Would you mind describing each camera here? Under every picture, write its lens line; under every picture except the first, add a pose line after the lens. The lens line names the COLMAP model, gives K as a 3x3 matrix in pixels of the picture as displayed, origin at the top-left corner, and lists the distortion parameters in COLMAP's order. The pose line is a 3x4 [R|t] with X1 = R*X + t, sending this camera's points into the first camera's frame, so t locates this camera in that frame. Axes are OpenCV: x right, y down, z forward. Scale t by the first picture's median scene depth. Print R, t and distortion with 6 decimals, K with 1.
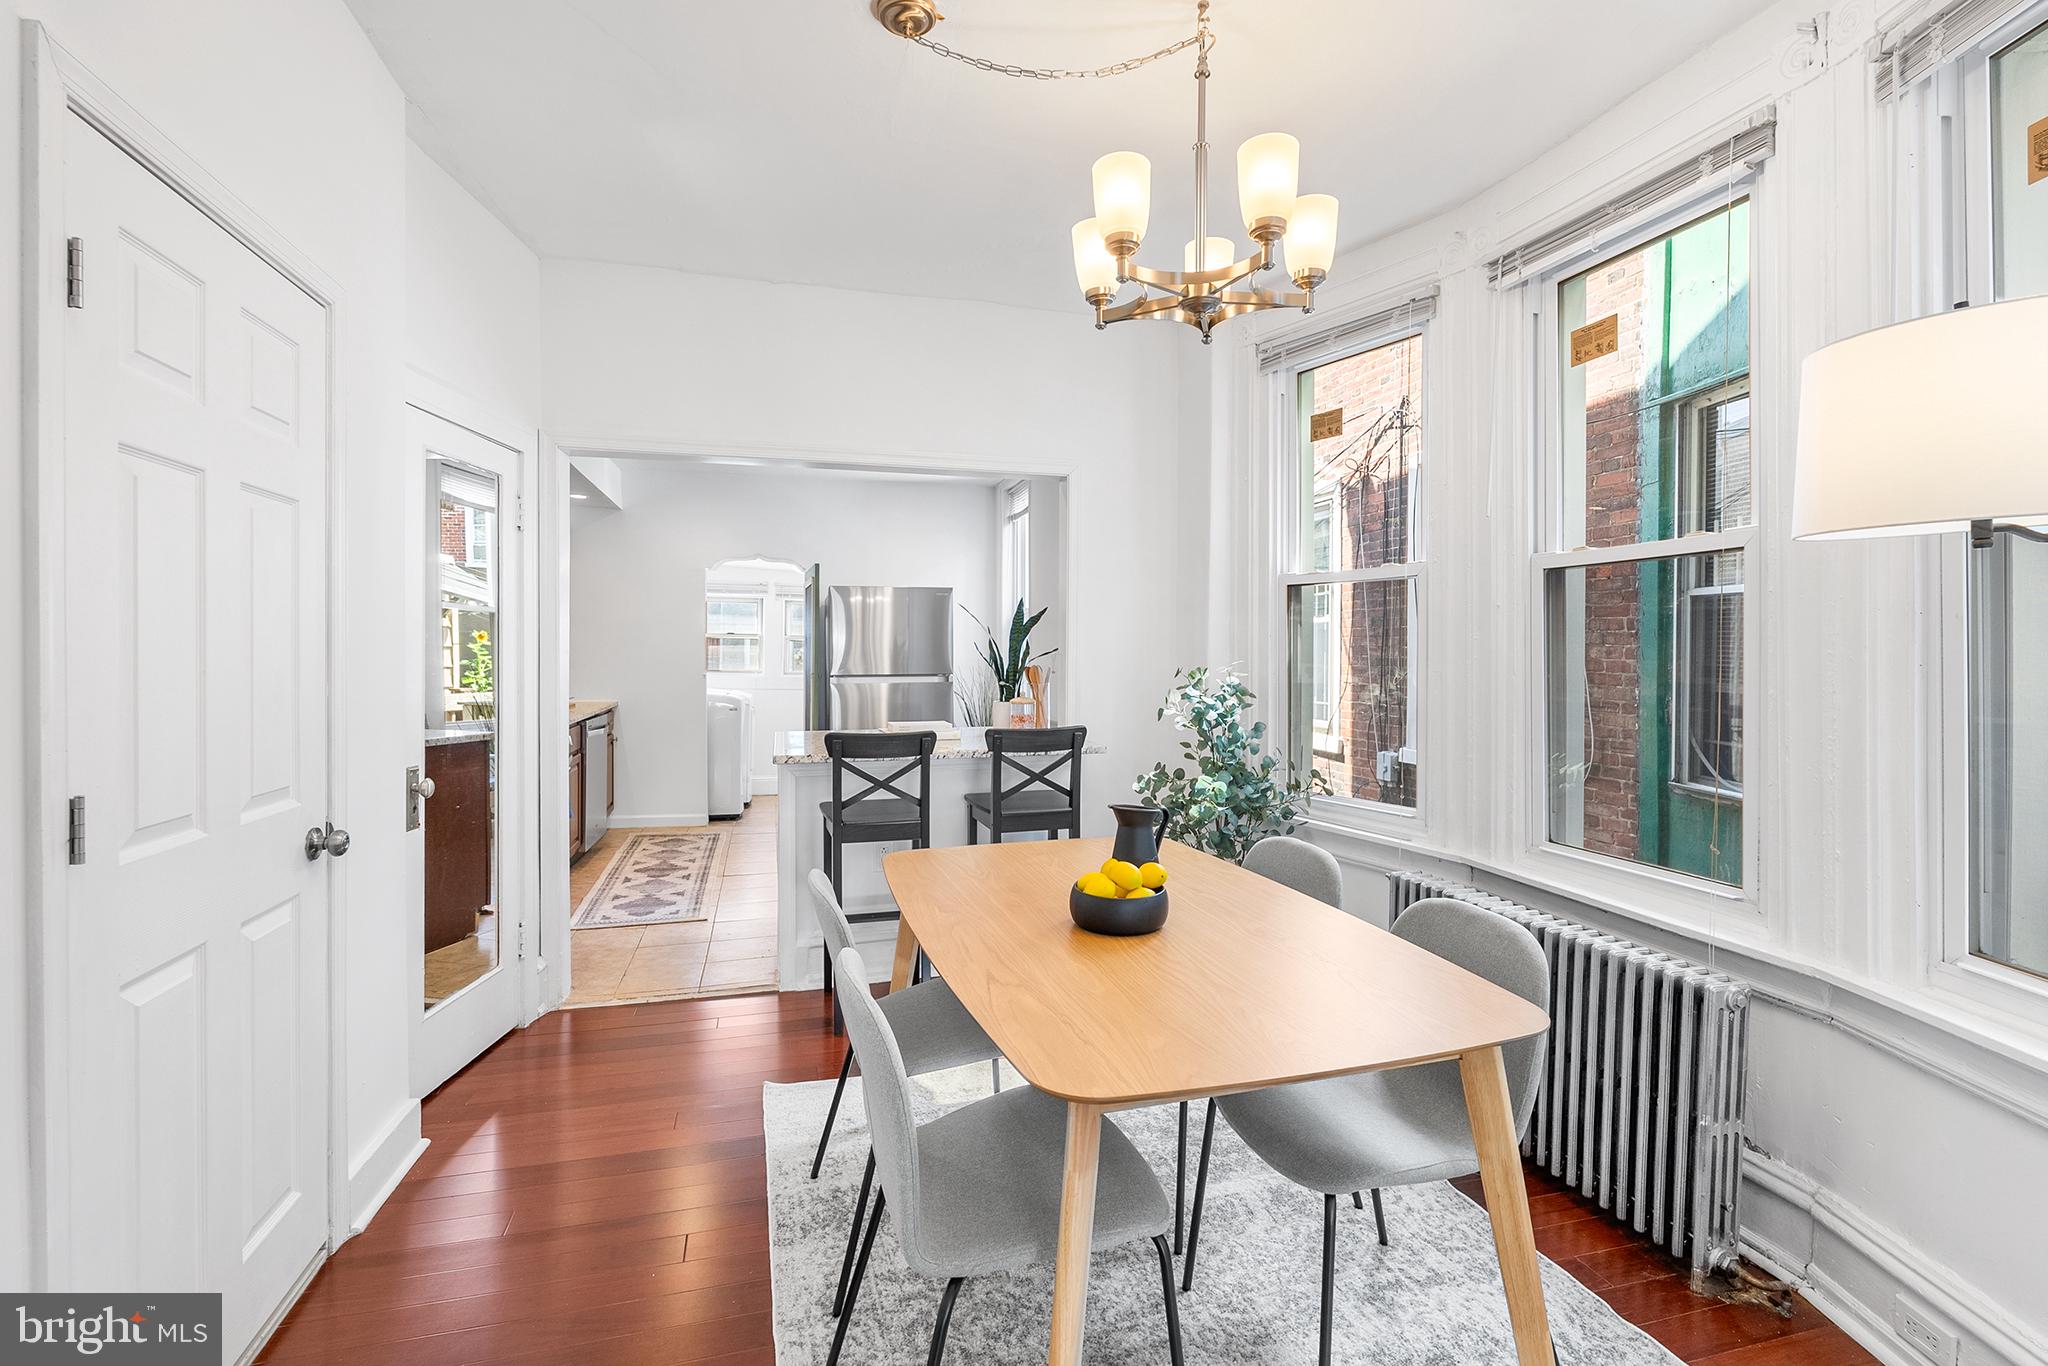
lens RADIAL K [[918.6, 0, 1024.0], [0, 918.6, 683.0], [0, 0, 1]] dist [-0.000287, 0.000030]
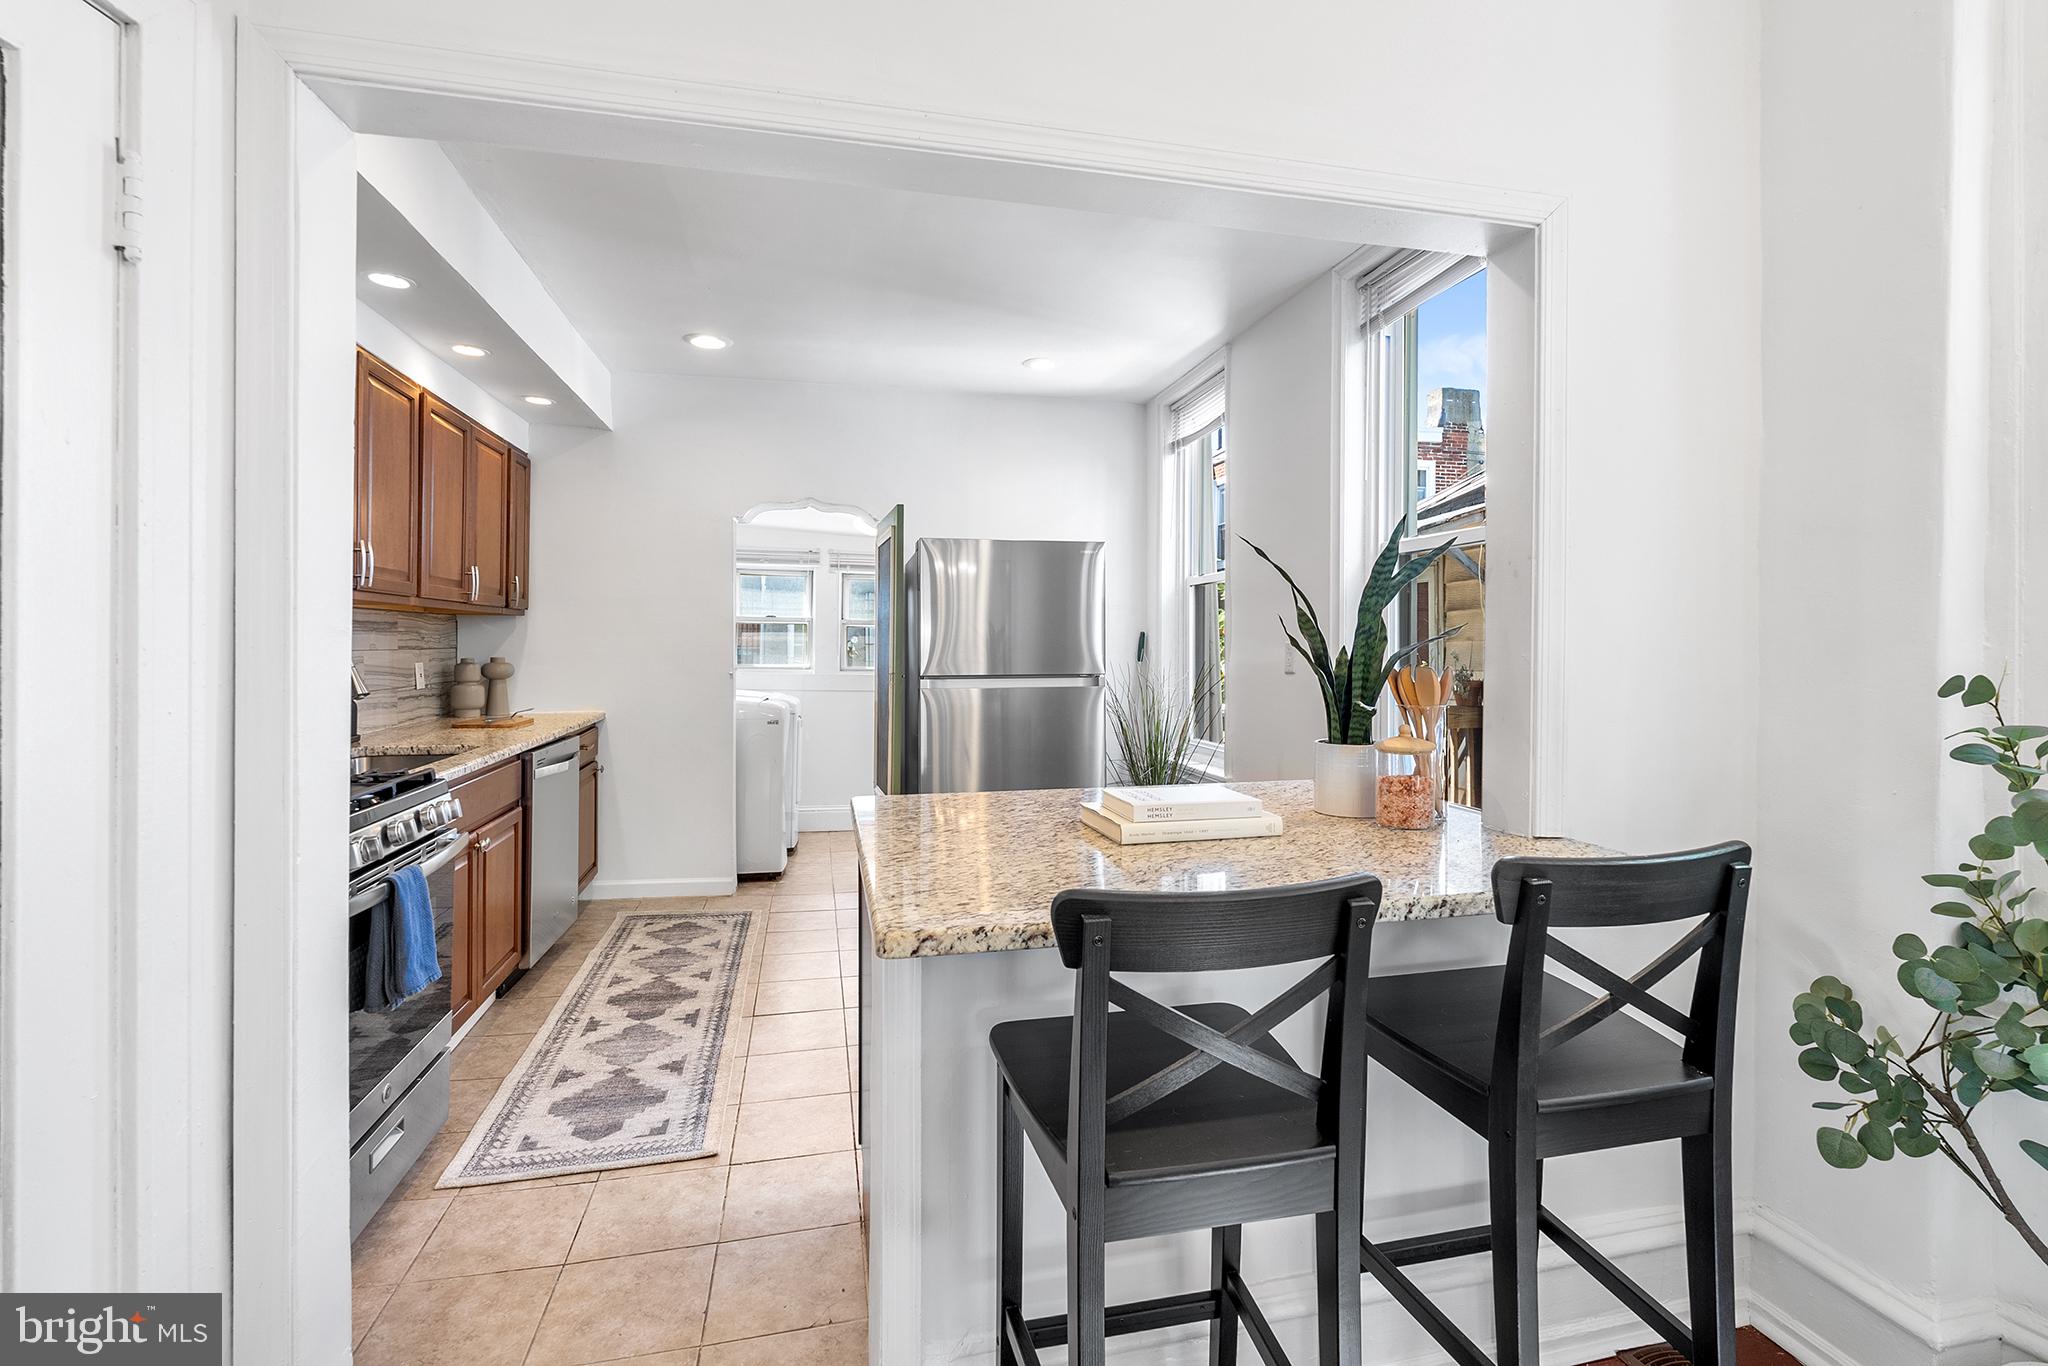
lens RADIAL K [[919.9, 0, 1021.5], [0, 919.9, 674.5], [0, 0, 1]] dist [-0.001358, 0.000062]
pose [[0.998941, 0.002934, -0.045917, -0.109758], [-0.002968, 0.999995, -0.000660, -0.009150], [0.045915, 0.000796, 0.998945, 0.355906]]
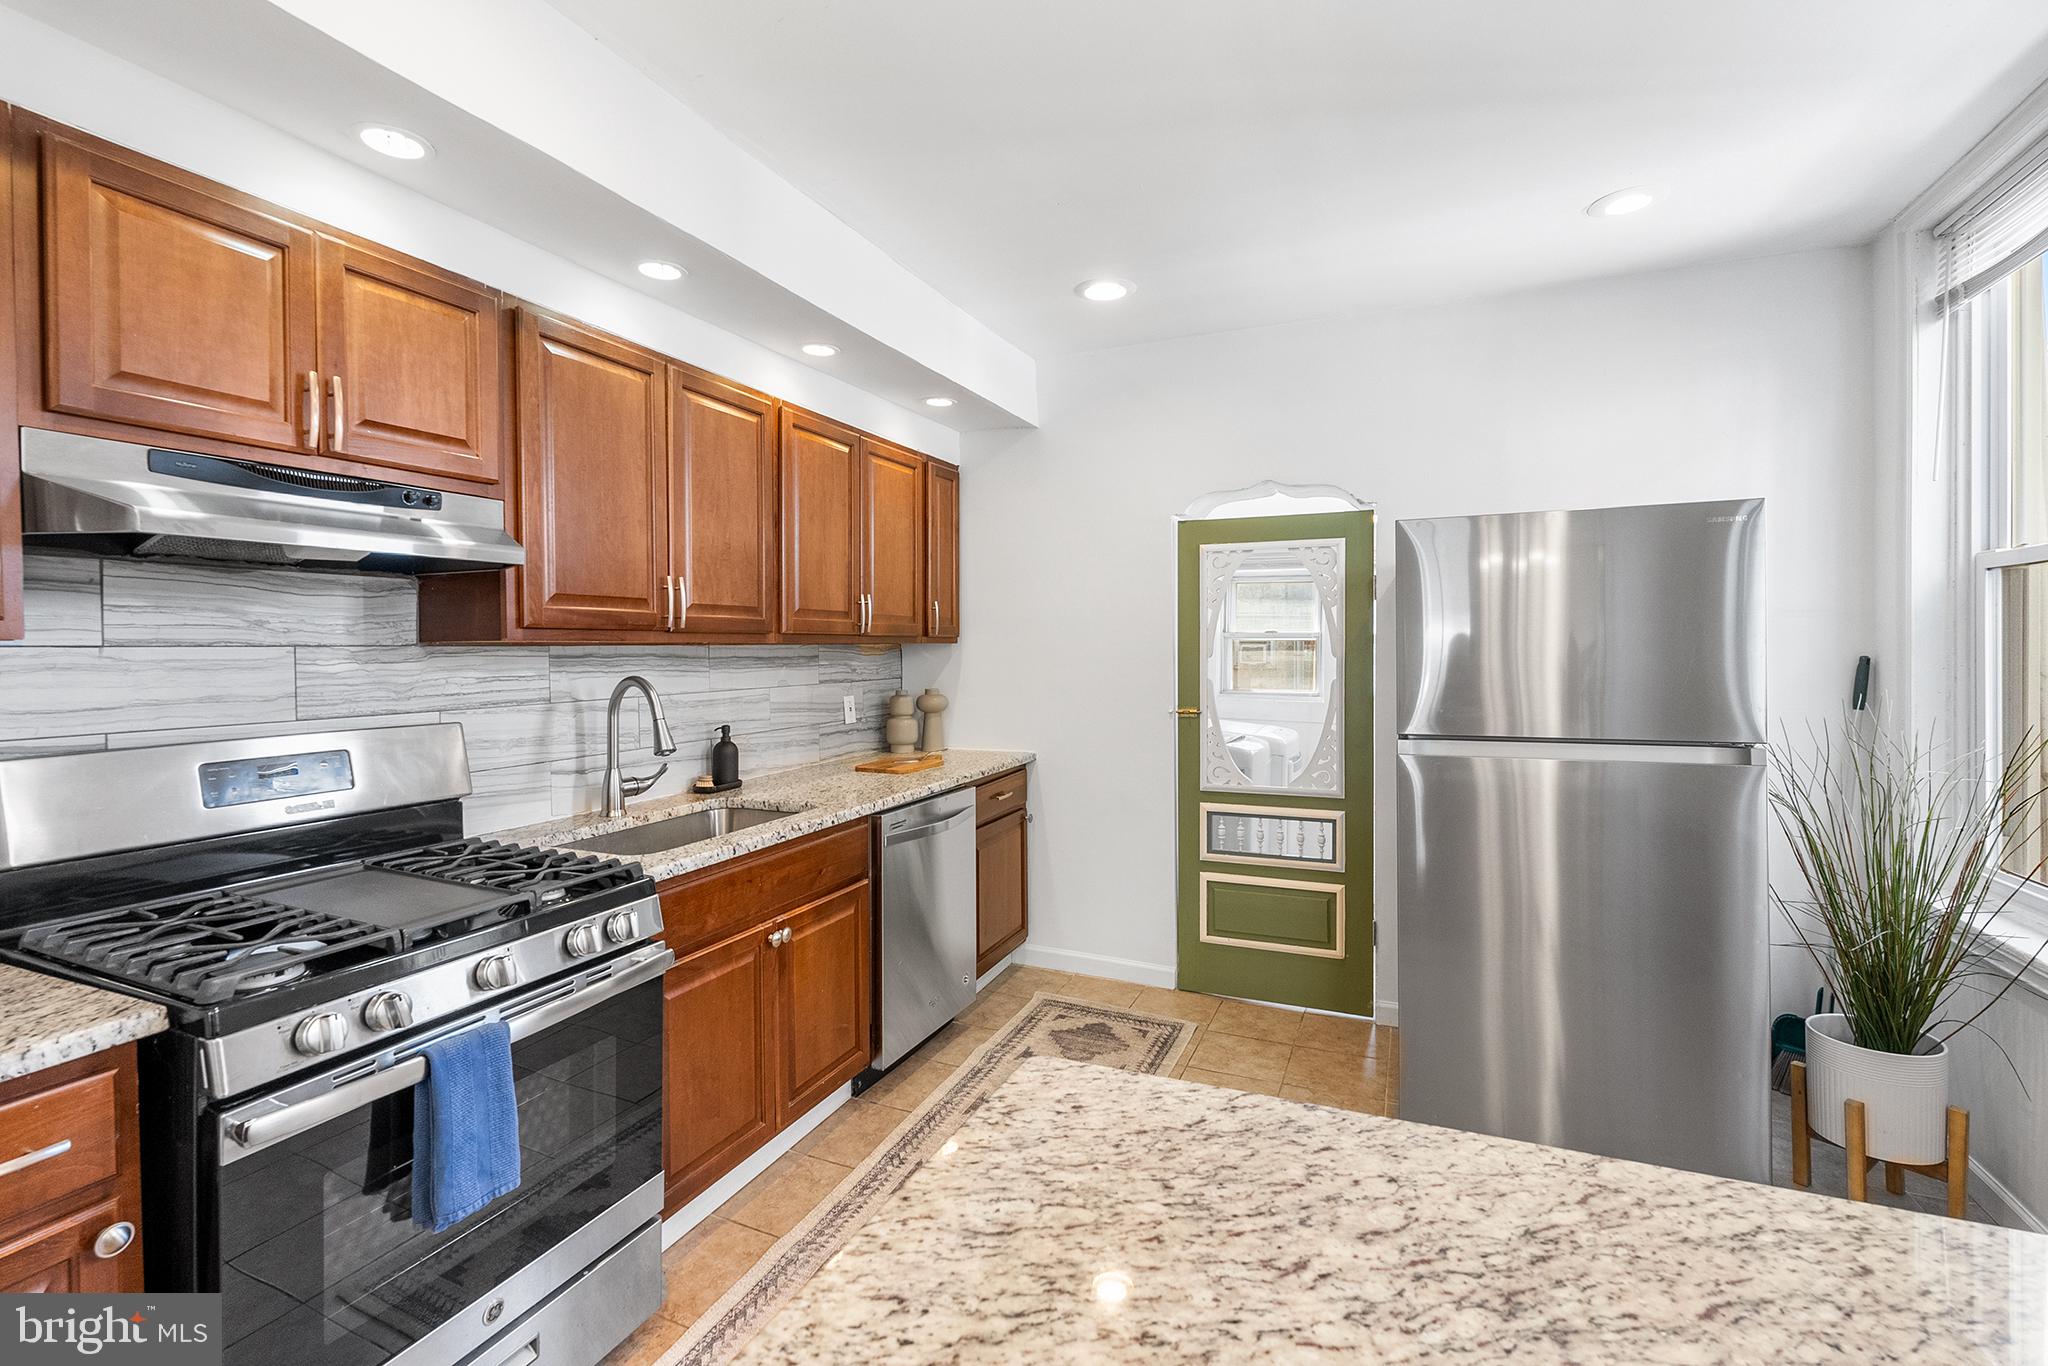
lens RADIAL K [[905.4, 0, 1039.3], [0, 905.4, 659.2], [0, 0, 1]] dist [-0.009728, 0.000181]
pose [[0.783725, 0.001168, -0.621106, -0.084597], [-0.011831, 0.999845, -0.013049, -0.034392], [0.620995, 0.017575, 0.783618, 0.578518]]
